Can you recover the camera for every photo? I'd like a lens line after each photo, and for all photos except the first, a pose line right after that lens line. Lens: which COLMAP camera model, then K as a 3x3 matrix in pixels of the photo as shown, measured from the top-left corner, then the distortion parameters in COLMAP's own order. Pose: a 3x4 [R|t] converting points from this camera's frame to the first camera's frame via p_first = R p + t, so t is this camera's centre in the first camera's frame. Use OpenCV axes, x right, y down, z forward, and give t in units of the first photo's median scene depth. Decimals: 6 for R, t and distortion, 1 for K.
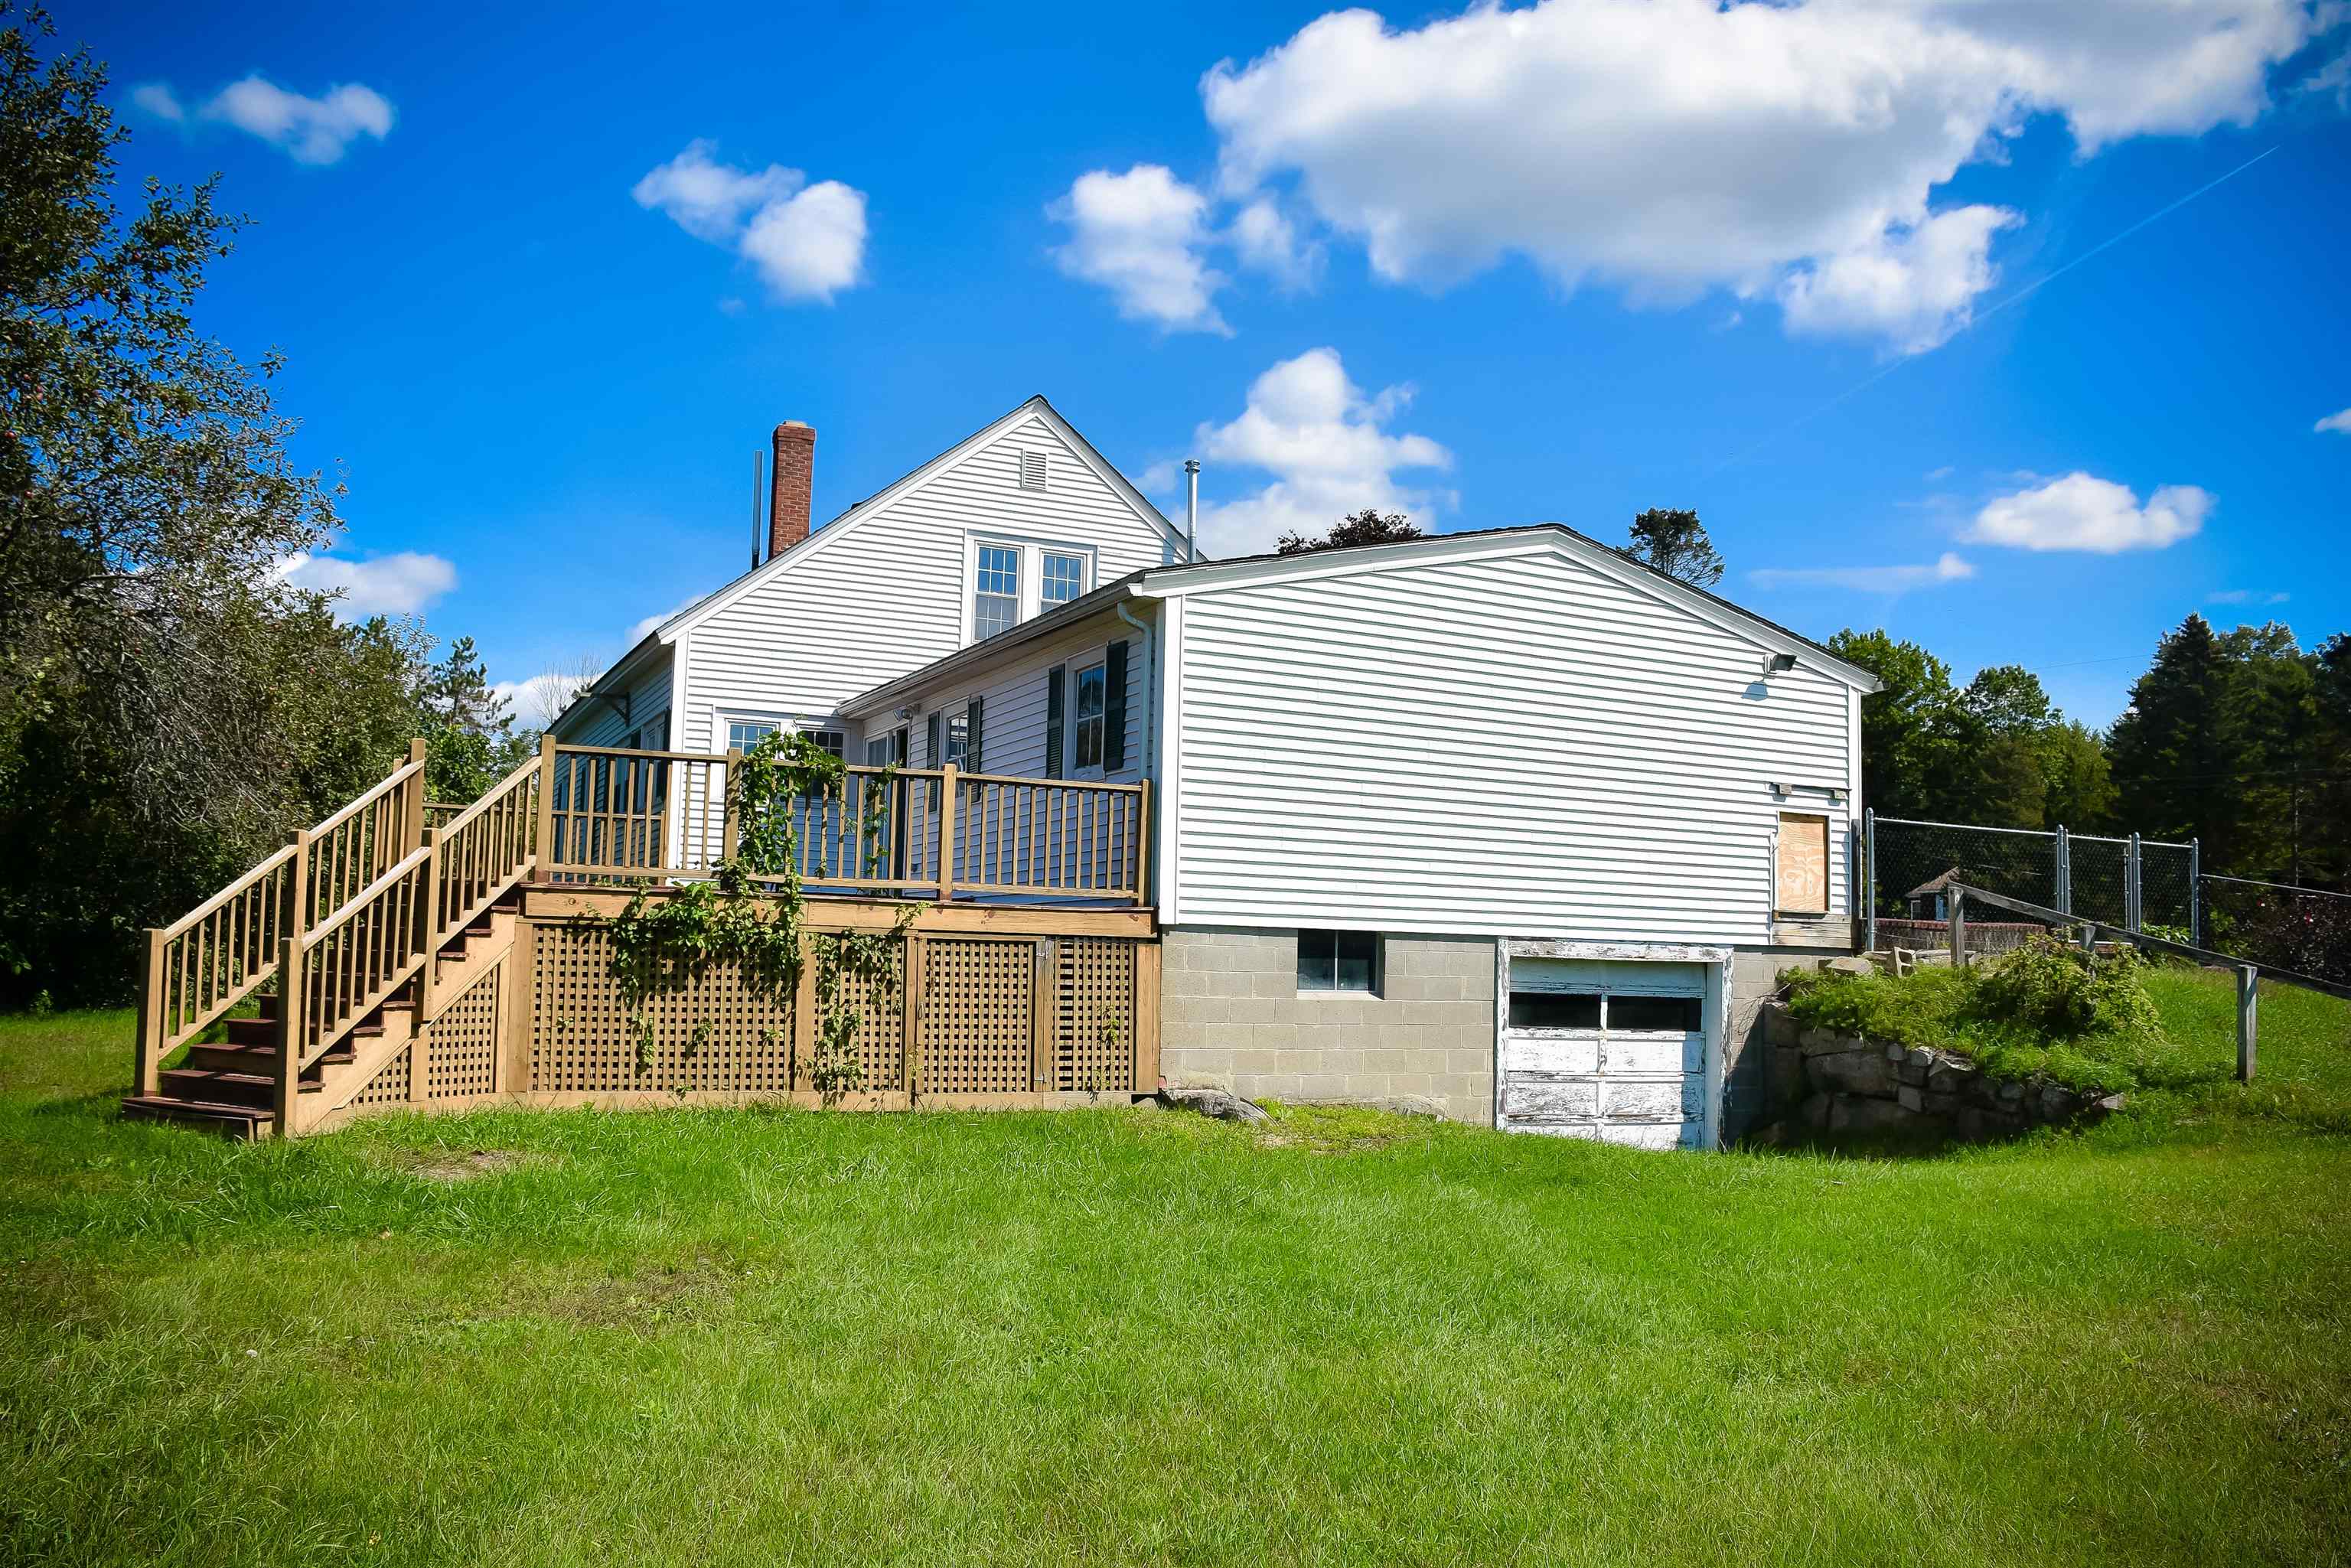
lens RADIAL K [[1837.2, 0, 1169.4], [0, 1837.2, 807.1], [0, 0, 1]] dist [-0.151975, 0.107181]
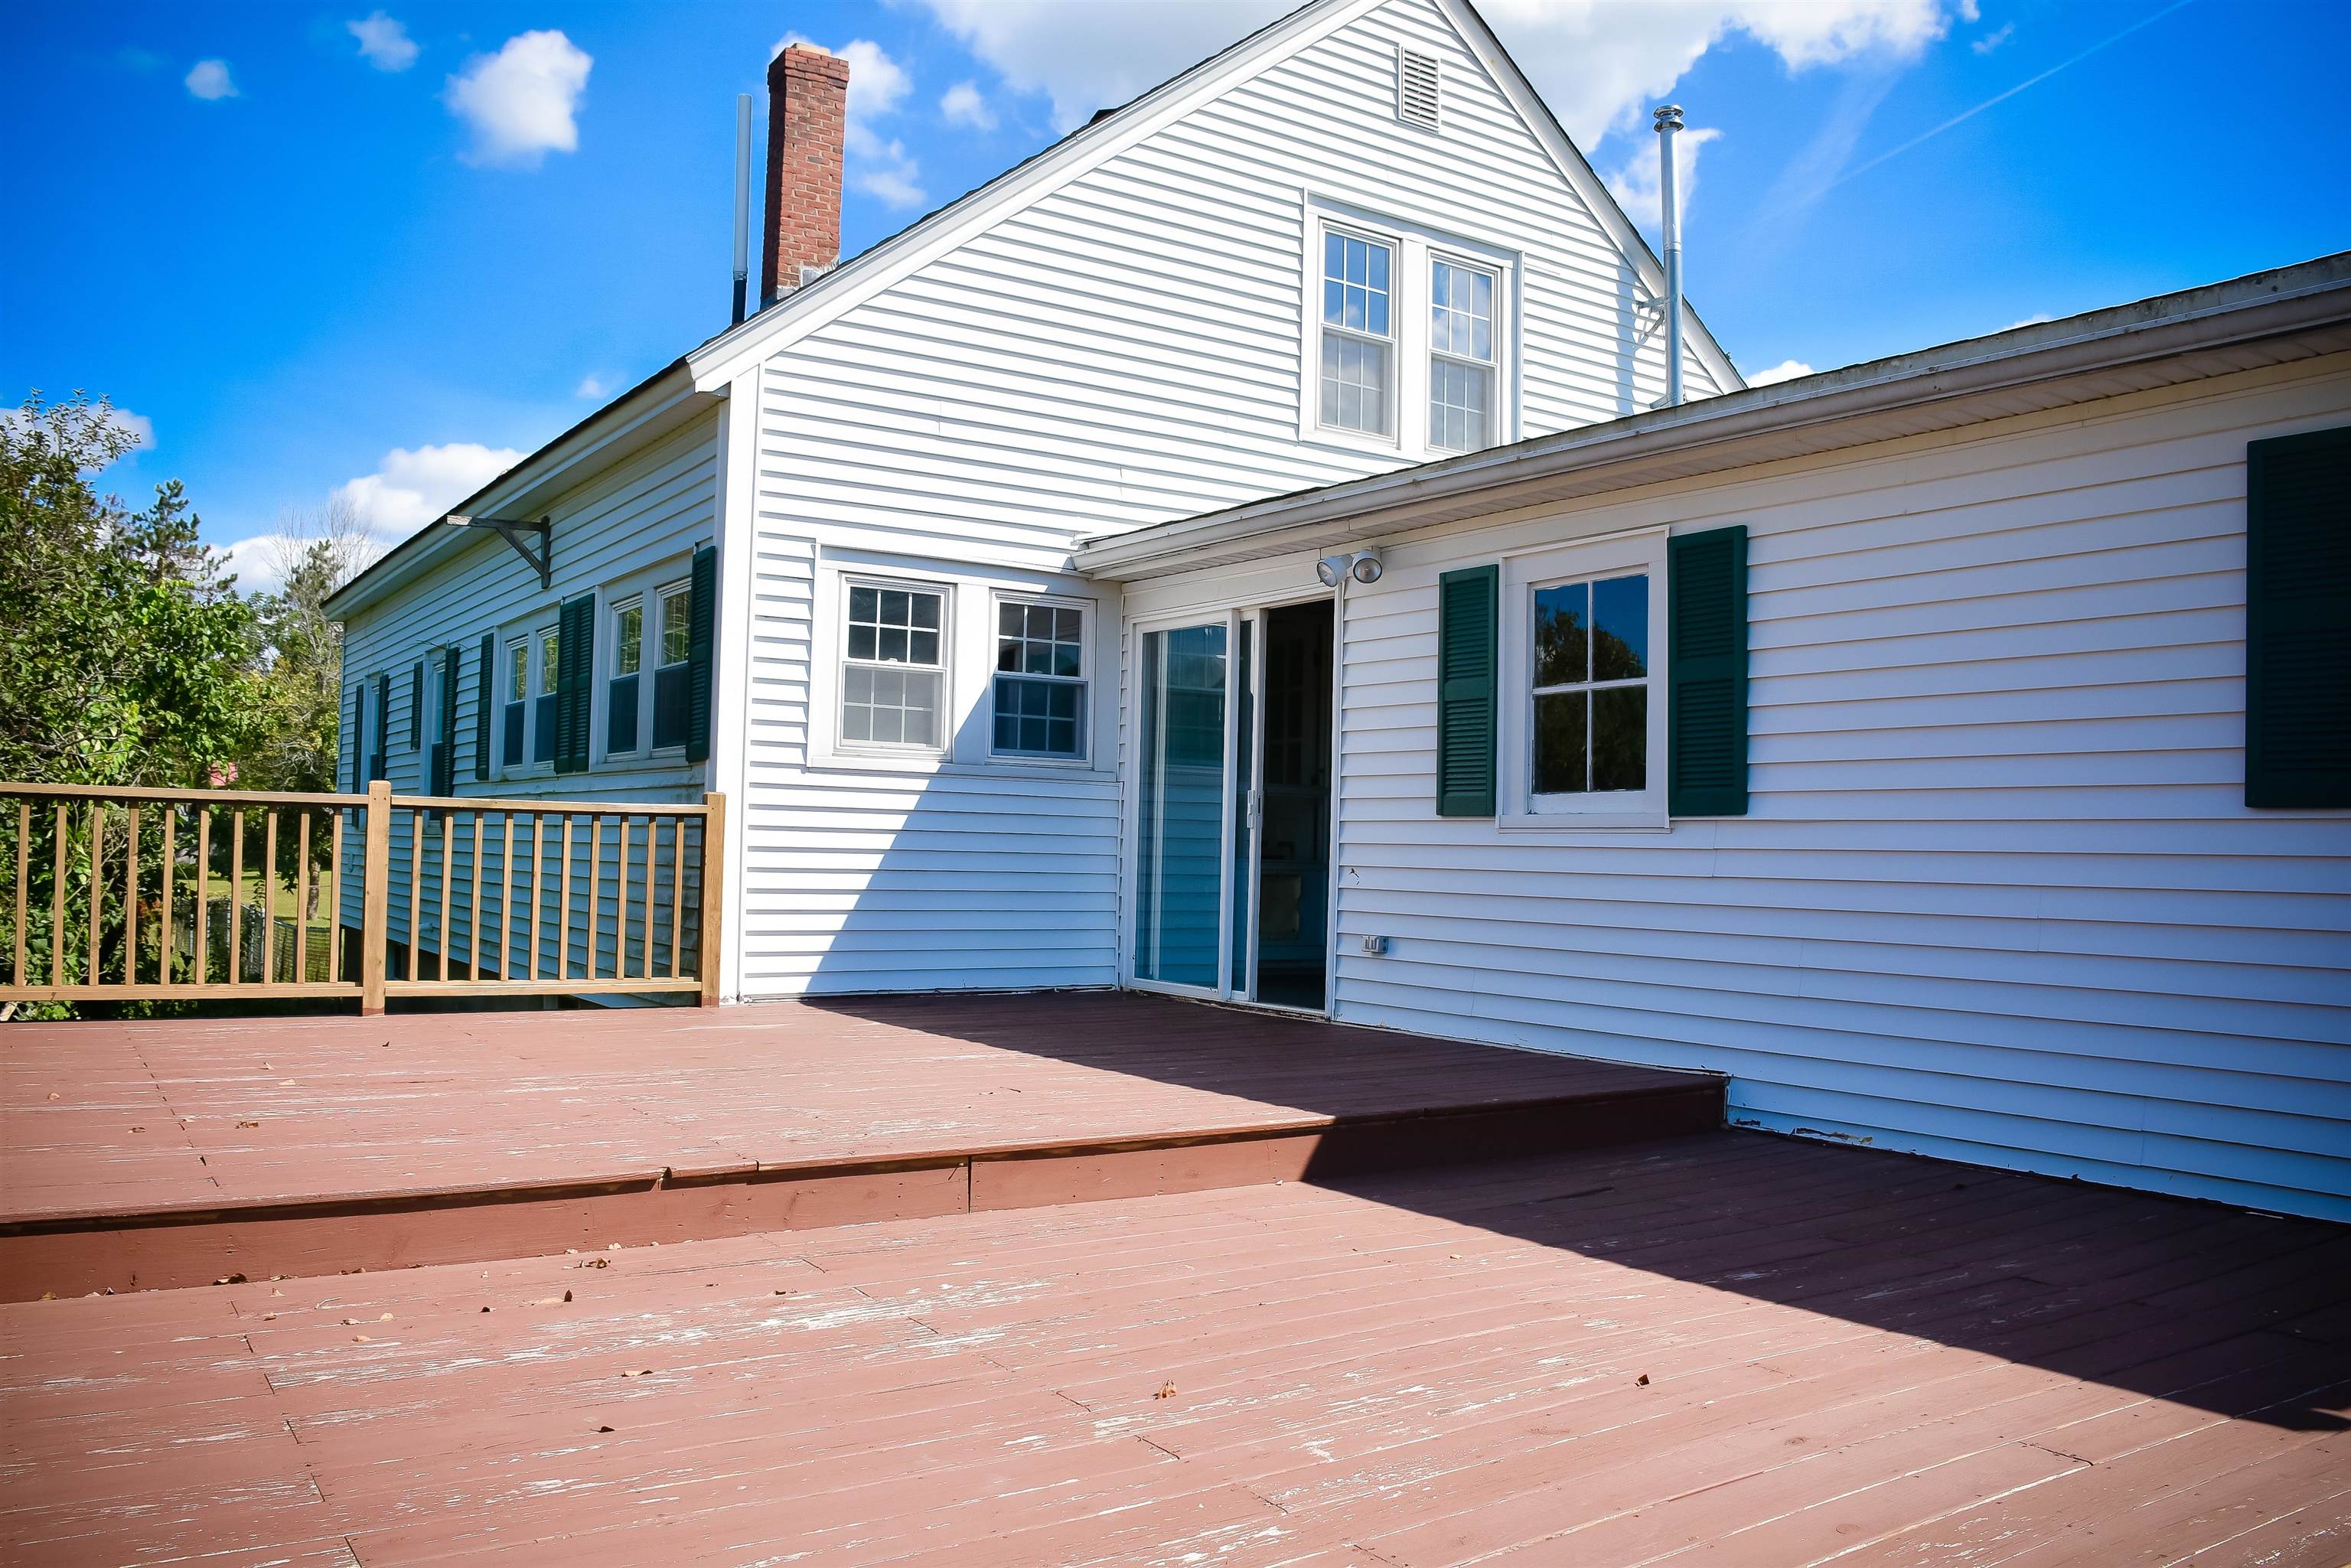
lens RADIAL K [[1837.2, 0, 1169.4], [0, 1837.2, 807.1], [0, 0, 1]] dist [-0.151975, 0.107181]
pose [[0.990218, 0.004498, 0.139458, -0.207619], [-0.014004, 0.997637, 0.067256, -0.021271], [-0.138826, -0.068551, 0.987941, 0.512443]]
